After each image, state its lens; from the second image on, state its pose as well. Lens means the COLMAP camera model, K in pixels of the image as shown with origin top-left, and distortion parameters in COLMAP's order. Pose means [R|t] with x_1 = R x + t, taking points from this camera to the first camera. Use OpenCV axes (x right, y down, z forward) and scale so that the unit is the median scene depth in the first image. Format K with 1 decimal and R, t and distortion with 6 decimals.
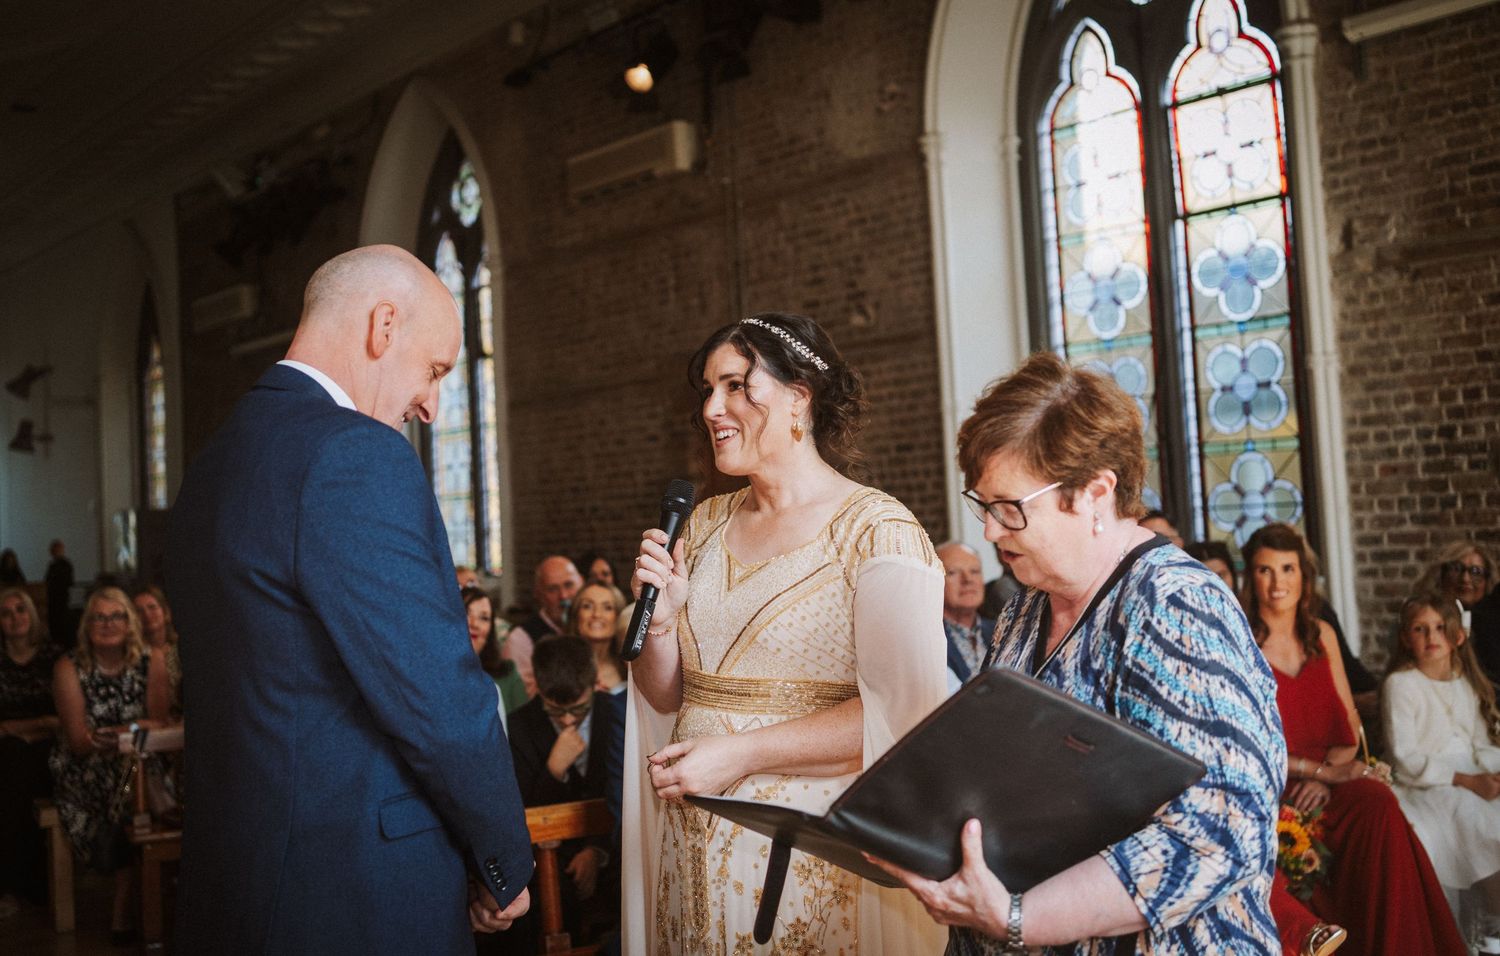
lens RADIAL K [[1639.3, 0, 705.4], [0, 1639.3, 419.5], [0, 0, 1]] dist [0.000456, 0.005303]
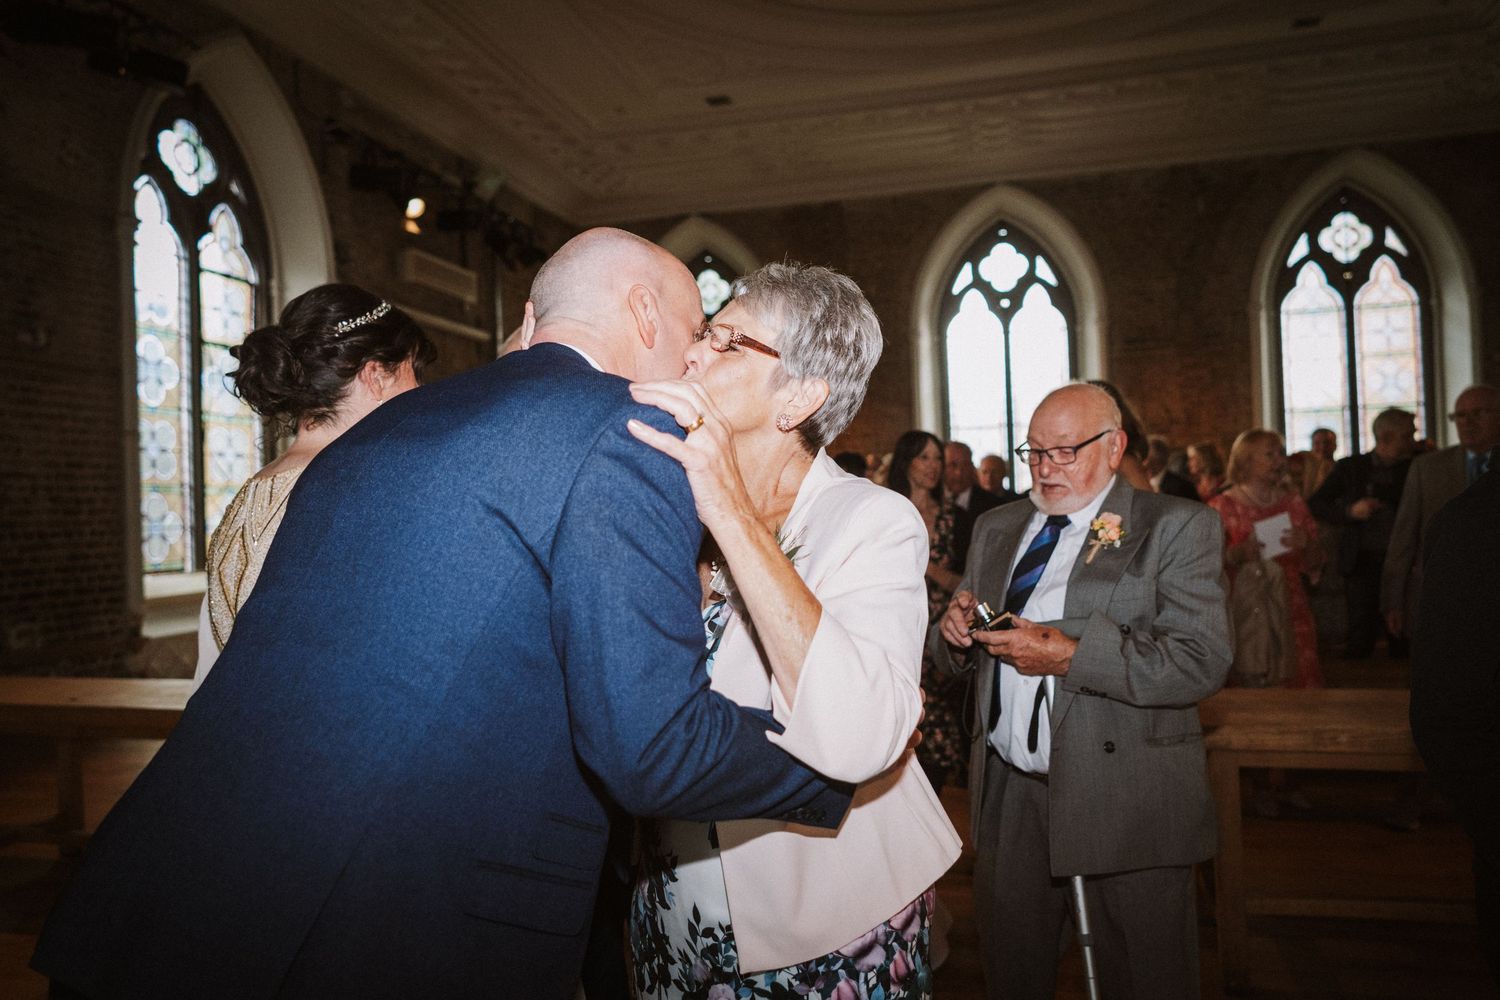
lens RADIAL K [[1064.7, 0, 750.0], [0, 1064.7, 500.0], [0, 0, 1]] dist [-0.066537, 0.054254]
pose [[-0.599554, 0.073277, 0.796972, -0.839654], [0.005538, 0.996156, -0.087425, 0.122646], [-0.800315, -0.048002, -0.597655, 1.213114]]
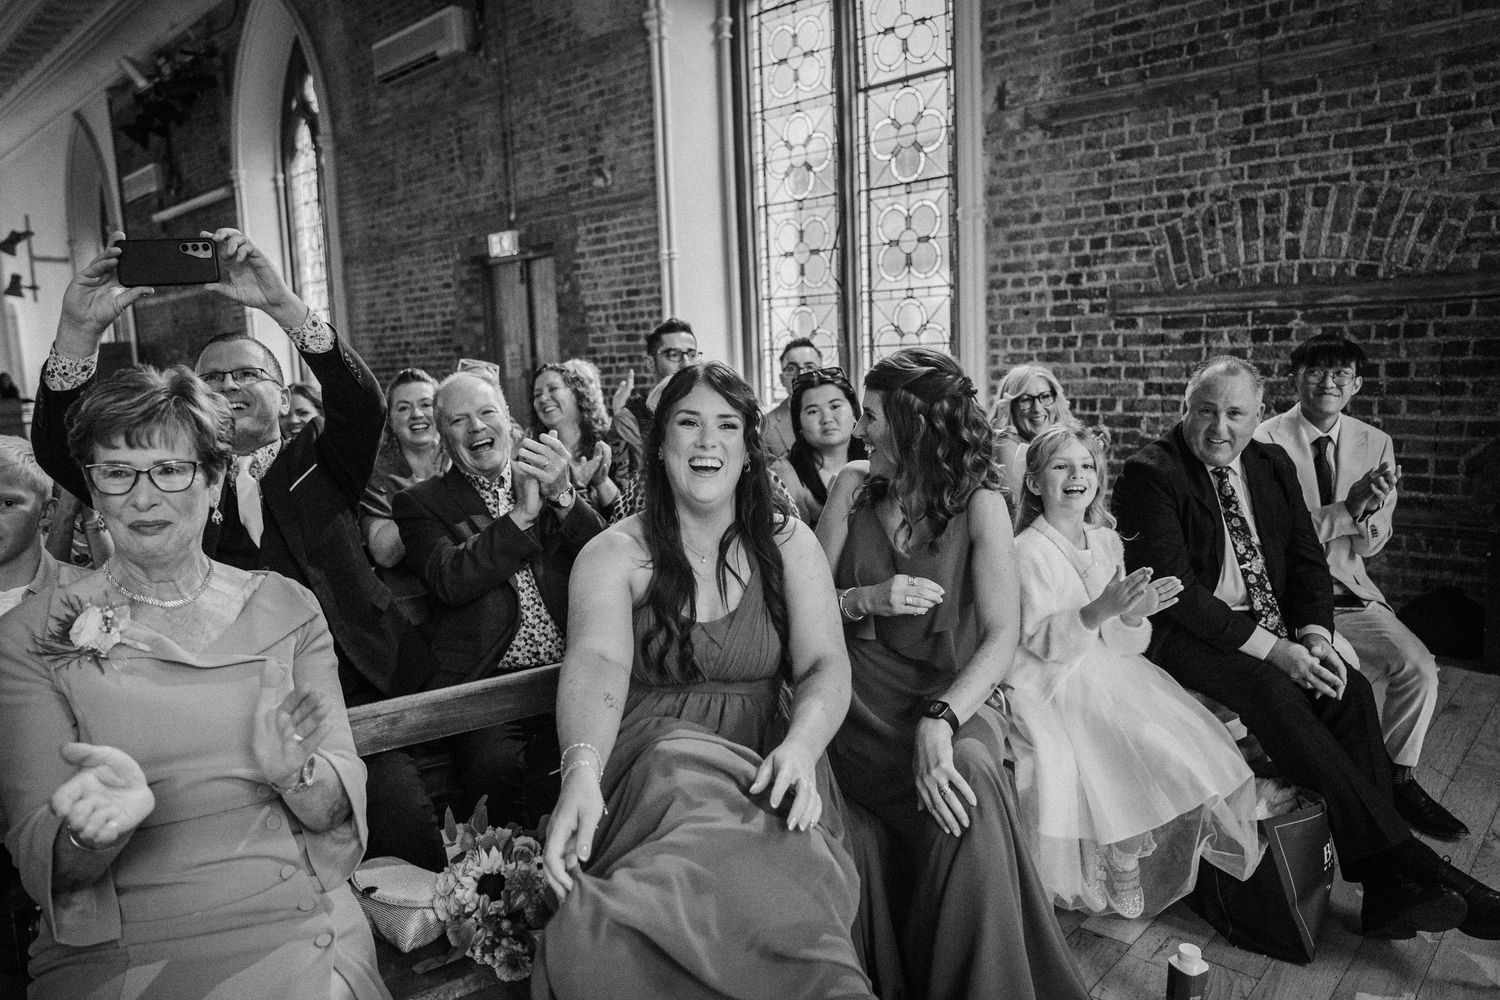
lens RADIAL K [[1017.5, 0, 750.0], [0, 1017.5, 500.0], [0, 0, 1]] dist [-0.072581, 0.065047]
pose [[0.989600, -0.002981, 0.143818, 0.113697], [-0.025035, 0.980958, 0.192597, 0.024350], [-0.141654, -0.194195, 0.970681, 0.282945]]
